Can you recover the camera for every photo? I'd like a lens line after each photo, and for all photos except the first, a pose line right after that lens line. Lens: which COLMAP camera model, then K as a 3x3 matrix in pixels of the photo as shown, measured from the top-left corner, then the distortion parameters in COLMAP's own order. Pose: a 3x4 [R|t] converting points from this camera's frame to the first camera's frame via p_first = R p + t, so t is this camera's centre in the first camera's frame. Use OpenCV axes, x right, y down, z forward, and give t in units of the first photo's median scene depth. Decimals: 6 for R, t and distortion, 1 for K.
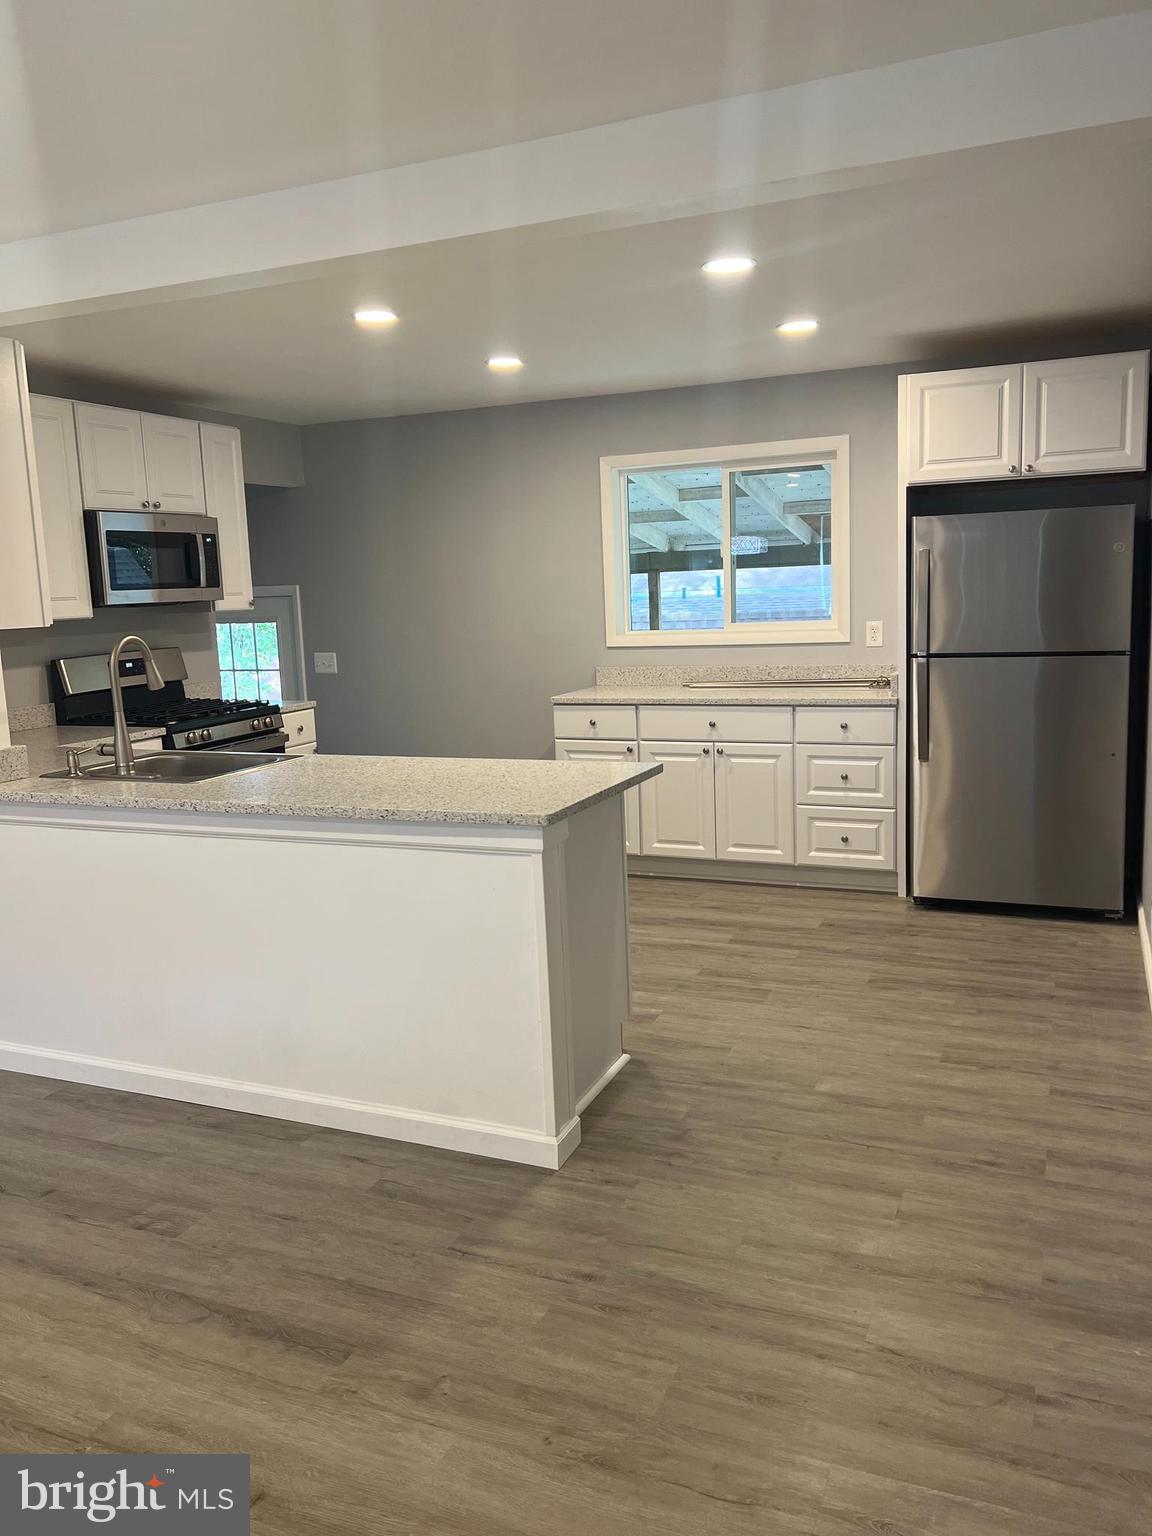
lens RADIAL K [[1147.6, 0, 582.4], [0, 1147.6, 752.9], [0, 0, 1]] dist [0.049719, -0.057625]
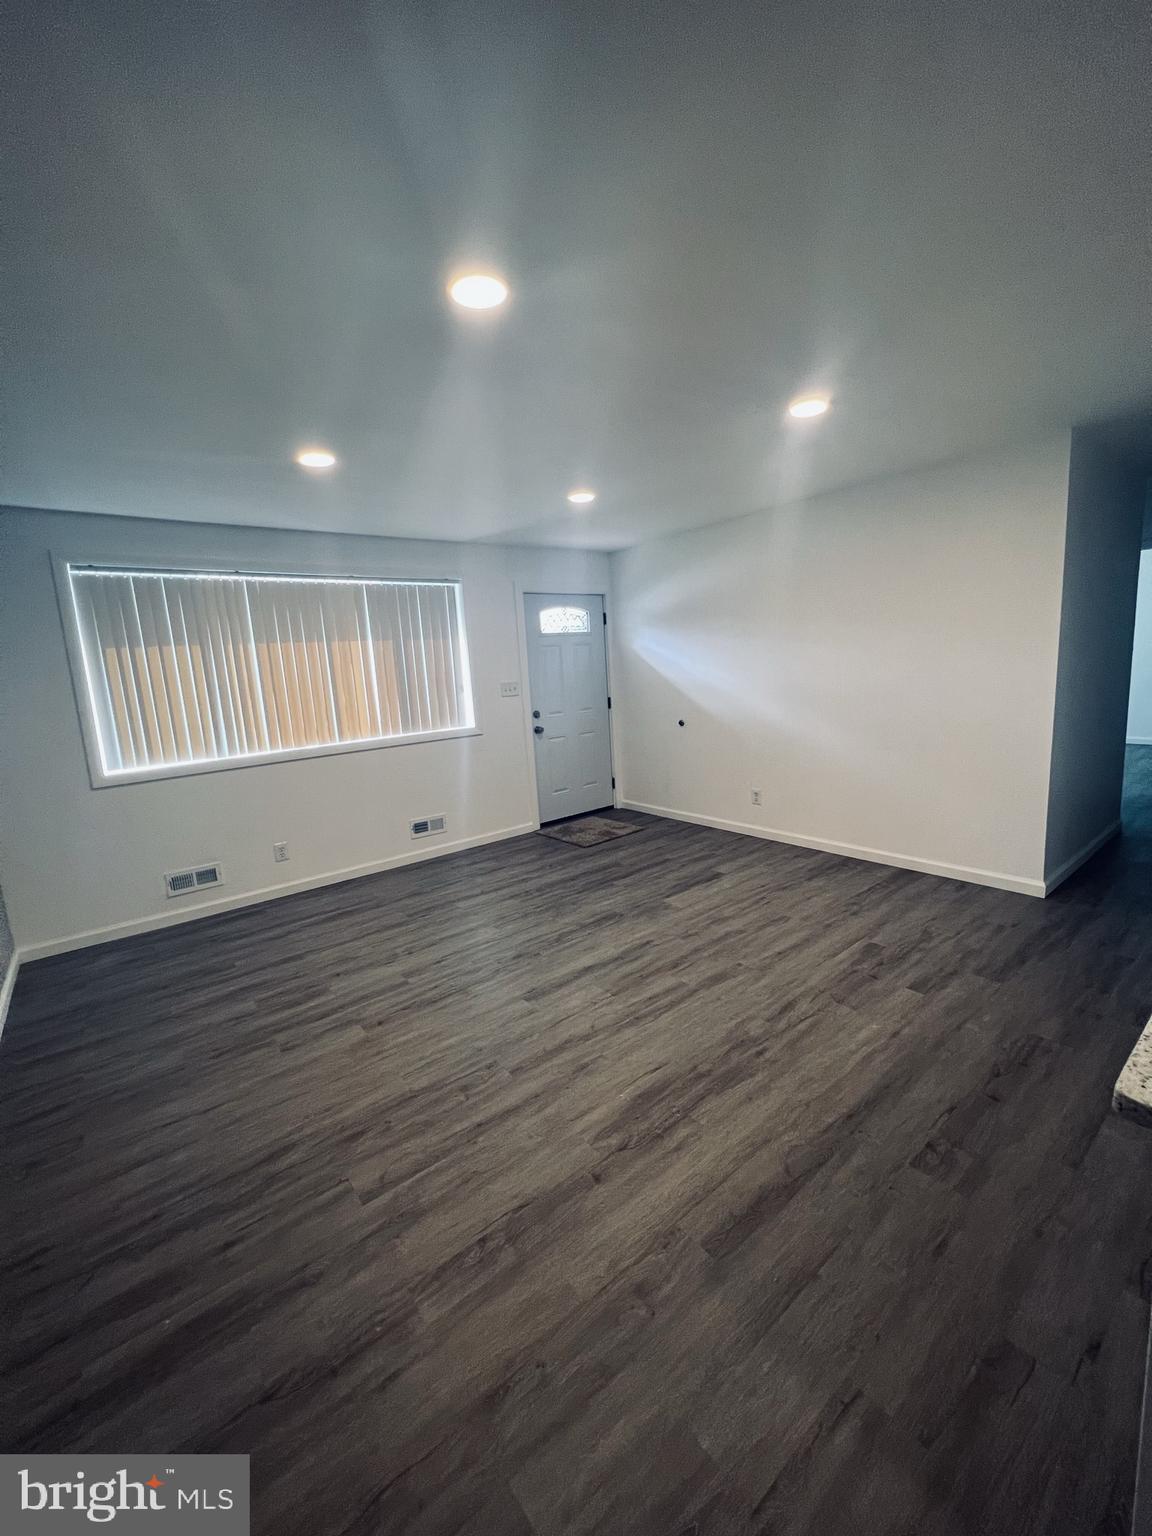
lens RADIAL K [[611.8, 0, 571.9], [0, 611.8, 761.5], [0, 0, 1]] dist [-0.001228, -0.000386]
pose [[-0.481709, 0.202783, -0.852546, 0.145144], [-0.045345, 0.965788, 0.255339, -0.071349], [0.875157, 0.161658, -0.456034, 0.475661]]
